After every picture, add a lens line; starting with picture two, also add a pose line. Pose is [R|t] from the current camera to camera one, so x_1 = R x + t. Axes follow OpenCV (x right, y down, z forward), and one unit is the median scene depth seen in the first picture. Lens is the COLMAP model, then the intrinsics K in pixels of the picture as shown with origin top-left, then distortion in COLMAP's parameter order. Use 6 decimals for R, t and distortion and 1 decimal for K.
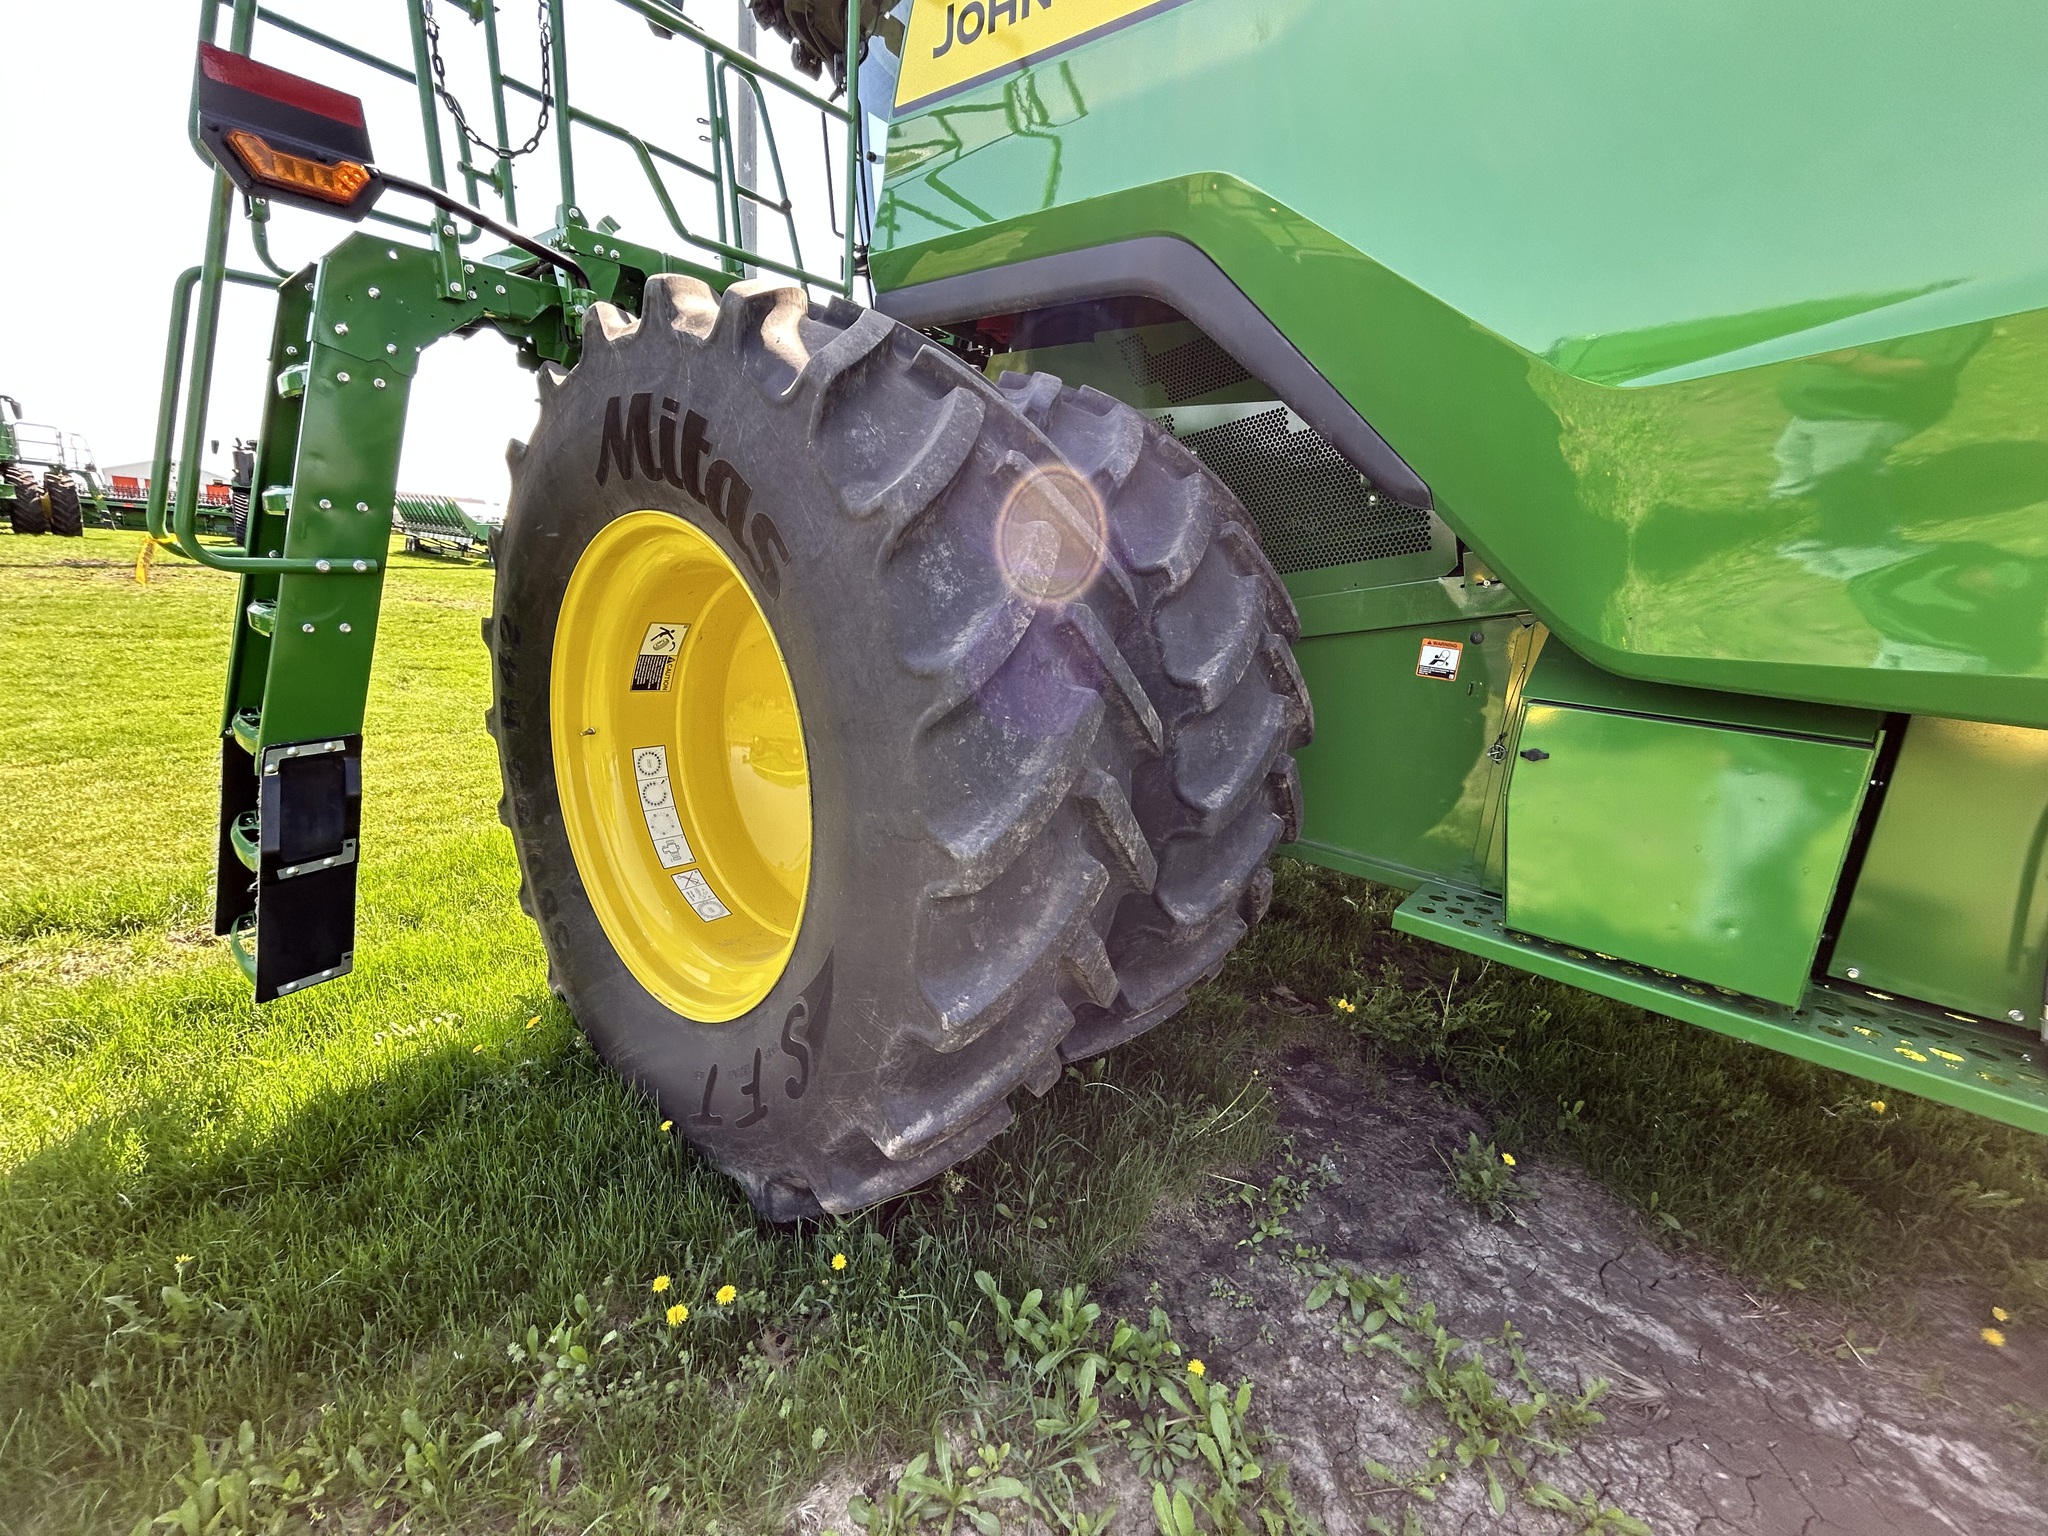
lens RADIAL K [[835.4, 0, 1020.0], [0, 835.4, 766.6], [0, 0, 1]] dist [-0.006690, 0.004641]
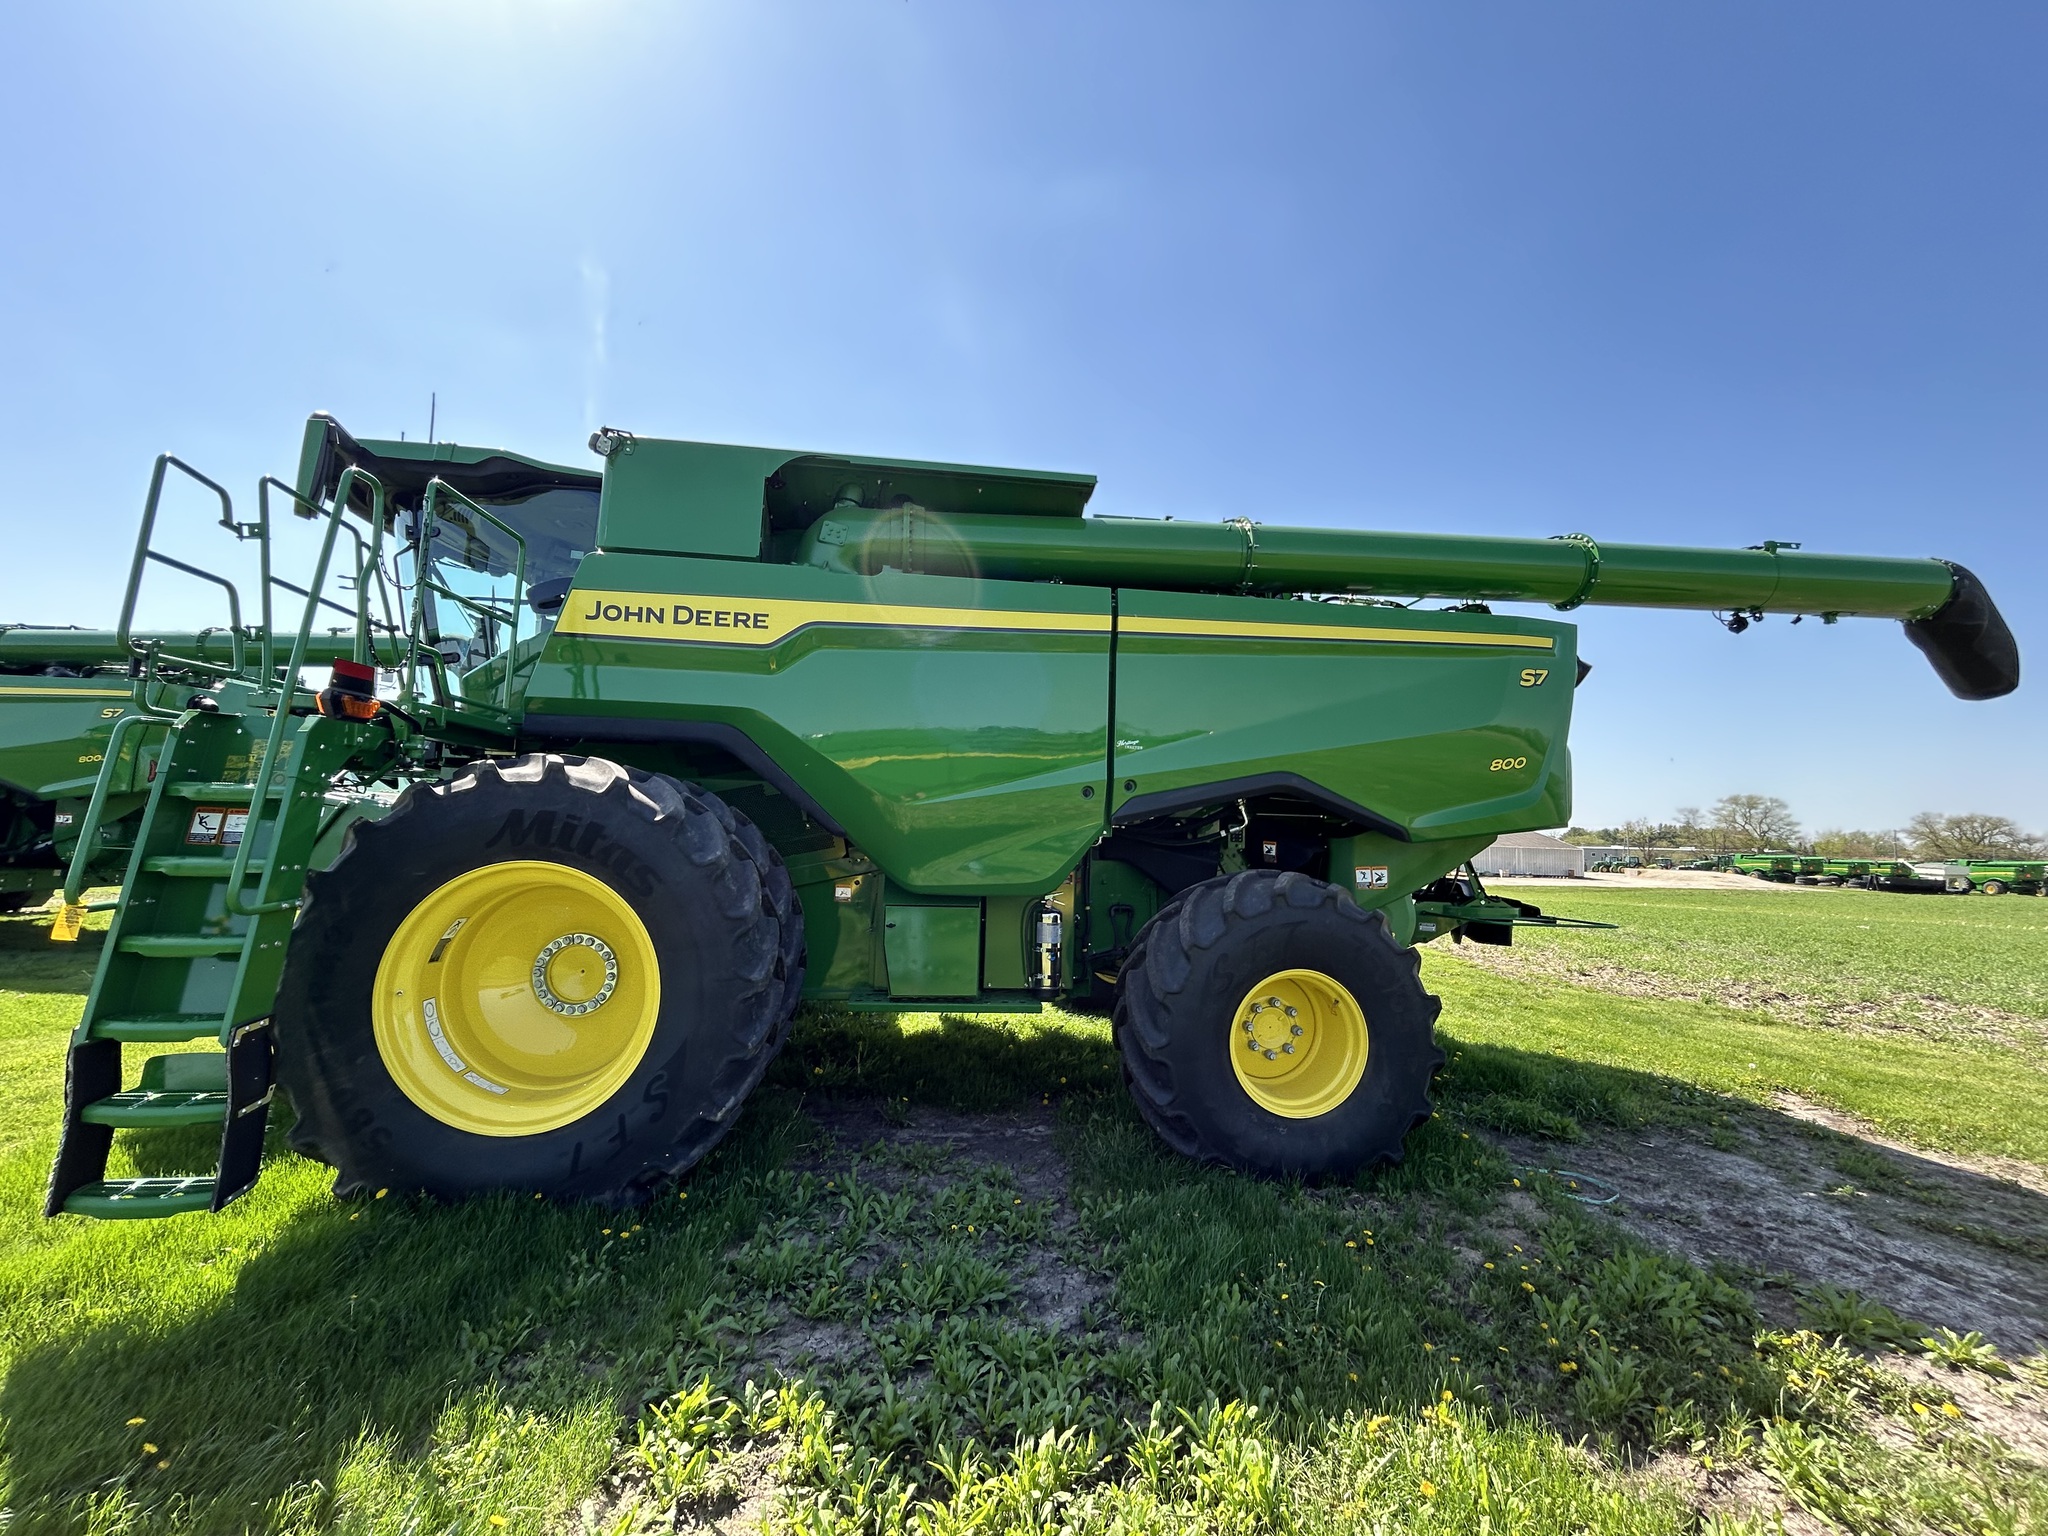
lens RADIAL K [[835.4, 0, 1020.0], [0, 835.4, 766.6], [0, 0, 1]] dist [-0.006690, 0.004641]
pose [[0.680053, 0.010677, 0.733085, -0.958174], [0.189341, 0.963417, -0.189676, 0.071778], [-0.708292, 0.267793, 0.653153, -1.054357]]
